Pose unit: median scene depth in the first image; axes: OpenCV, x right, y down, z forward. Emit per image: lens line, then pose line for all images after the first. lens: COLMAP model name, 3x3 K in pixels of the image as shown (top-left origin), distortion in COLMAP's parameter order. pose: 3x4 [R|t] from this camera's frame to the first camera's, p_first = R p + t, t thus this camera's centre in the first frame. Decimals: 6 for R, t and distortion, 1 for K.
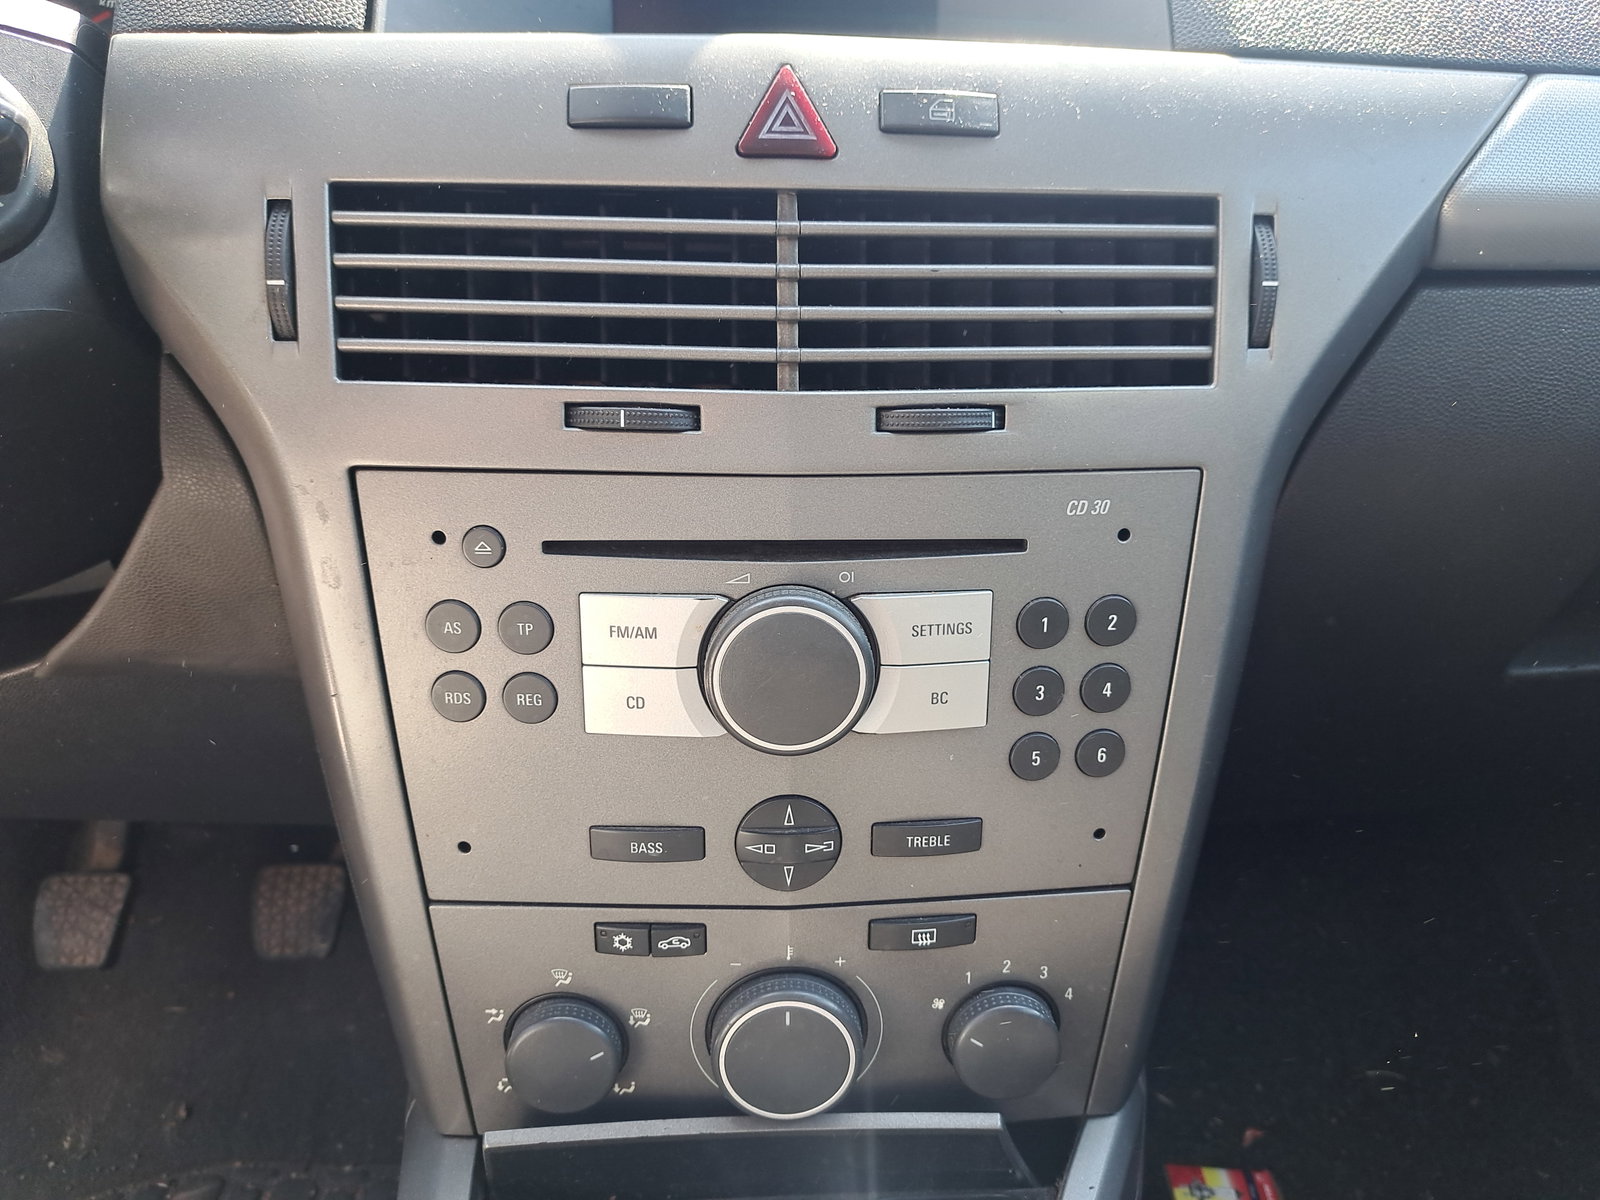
lens RADIAL K [[1167.8, 0, 820.3], [0, 1167.8, 604.7], [0, 0, 1]] dist [0.010126, -0.001385]
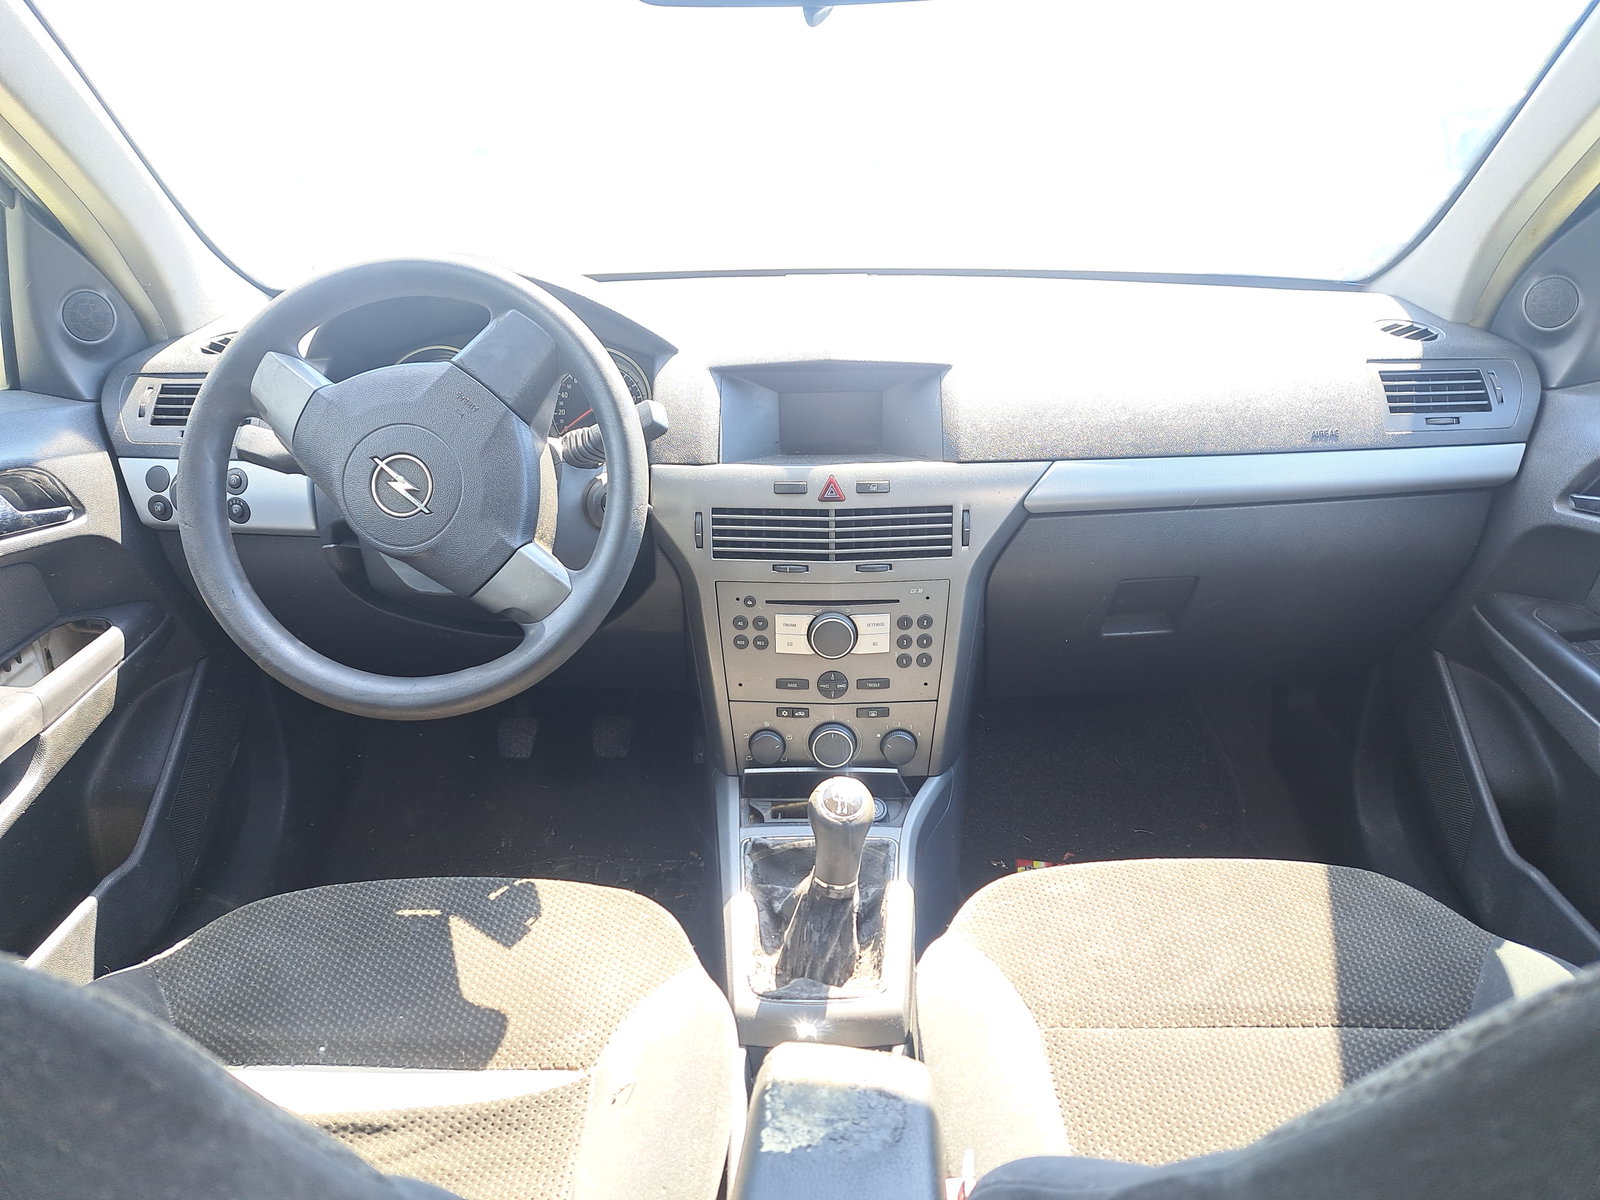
lens RADIAL K [[1167.8, 0, 820.3], [0, 1167.8, 604.7], [0, 0, 1]] dist [0.010126, -0.001385]
pose [[0.998463, 0.005241, -0.055177, 0.130041], [-0.002170, 0.998452, 0.055580, -0.233949], [0.055383, -0.055375, 0.996928, -2.525486]]
